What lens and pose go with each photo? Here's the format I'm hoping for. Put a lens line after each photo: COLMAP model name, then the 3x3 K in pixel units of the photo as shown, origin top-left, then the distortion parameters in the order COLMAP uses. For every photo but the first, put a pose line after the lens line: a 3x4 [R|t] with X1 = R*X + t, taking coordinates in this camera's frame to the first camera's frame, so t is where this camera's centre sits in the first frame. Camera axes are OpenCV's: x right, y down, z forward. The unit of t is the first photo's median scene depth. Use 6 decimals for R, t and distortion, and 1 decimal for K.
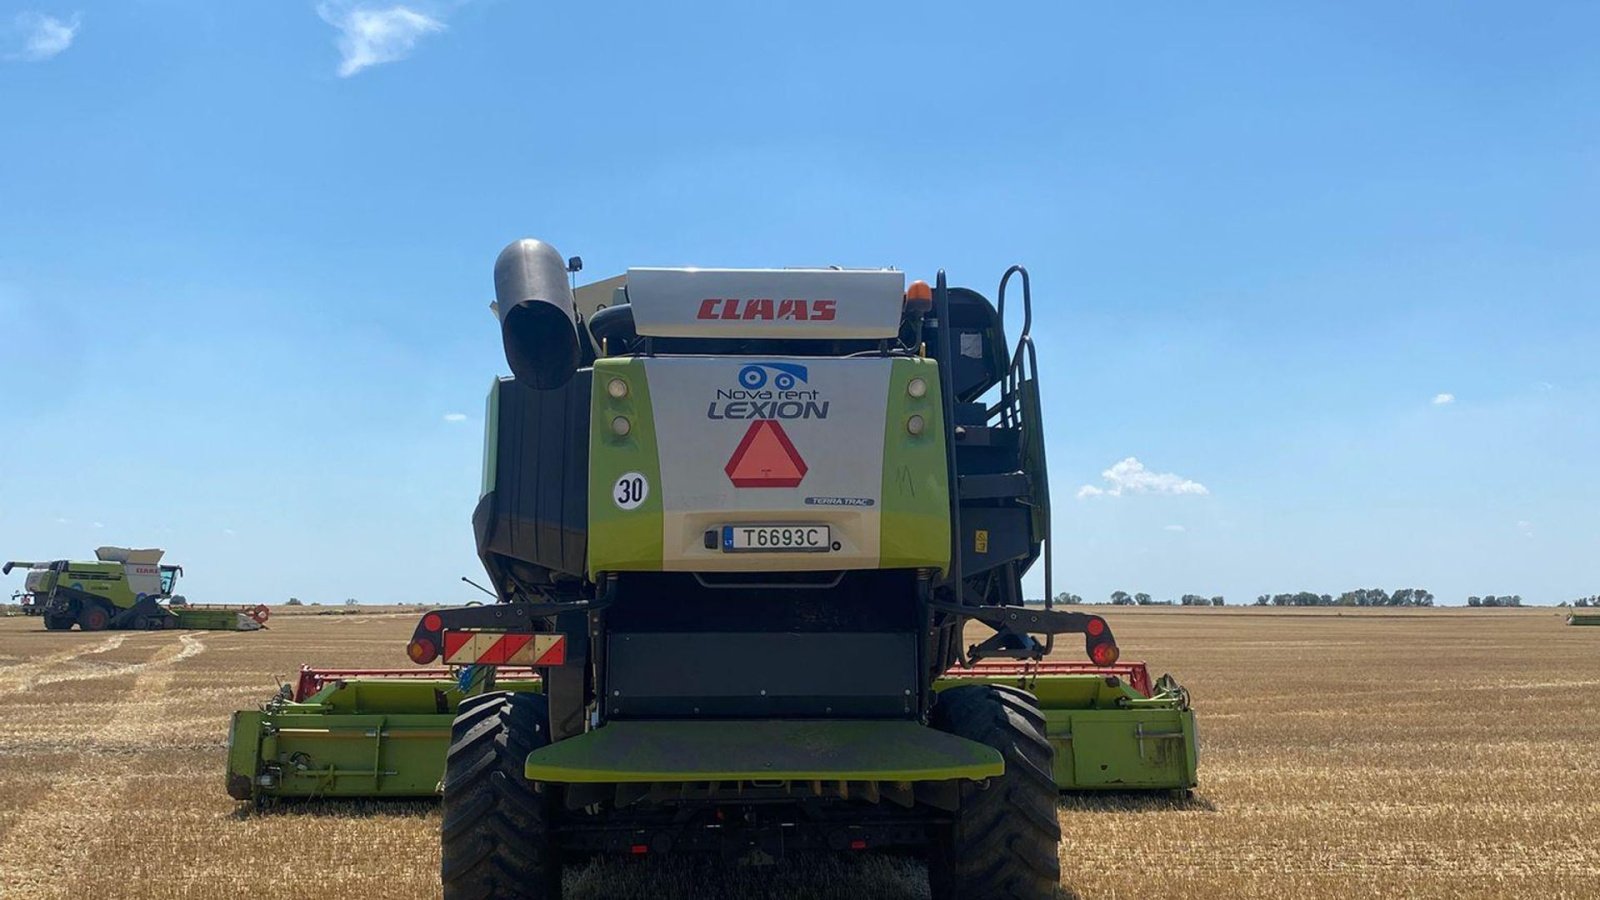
lens RADIAL K [[1466.7, 0, 800.0], [0, 1466.7, 450.0], [0, 0, 1]] dist [0.151999, -0.007864]
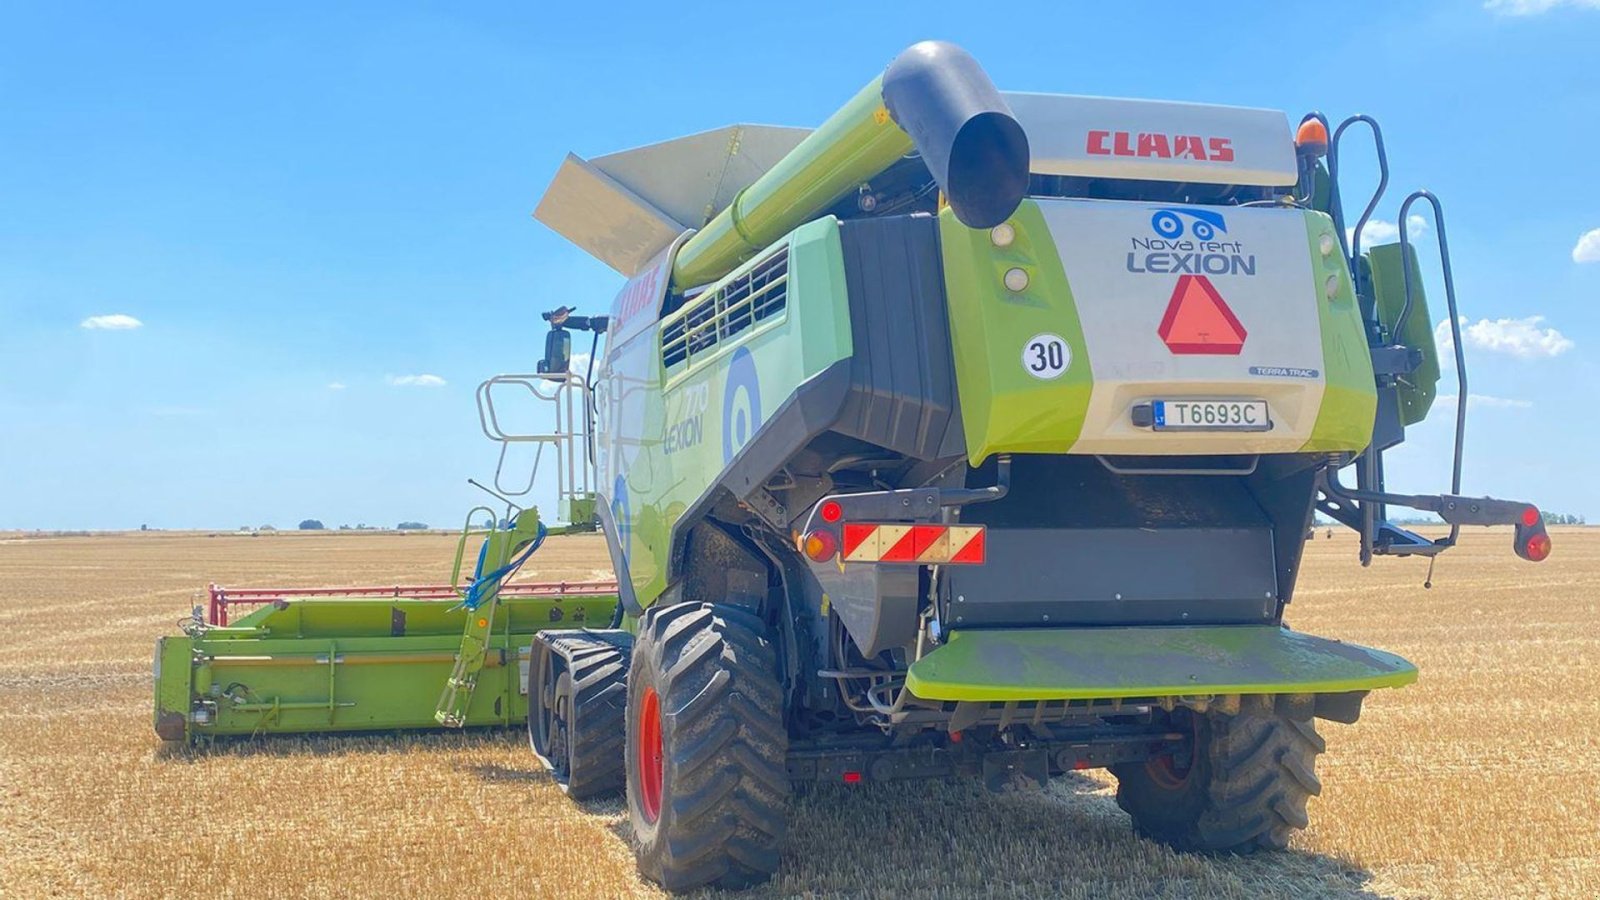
lens RADIAL K [[1466.7, 0, 800.0], [0, 1466.7, 450.0], [0, 0, 1]] dist [0.151999, -0.007864]
pose [[0.976067, 0.005277, 0.217406, -0.422973], [-0.016829, 0.998540, 0.051321, 0.039411], [-0.216818, -0.053752, 0.974731, 0.209946]]
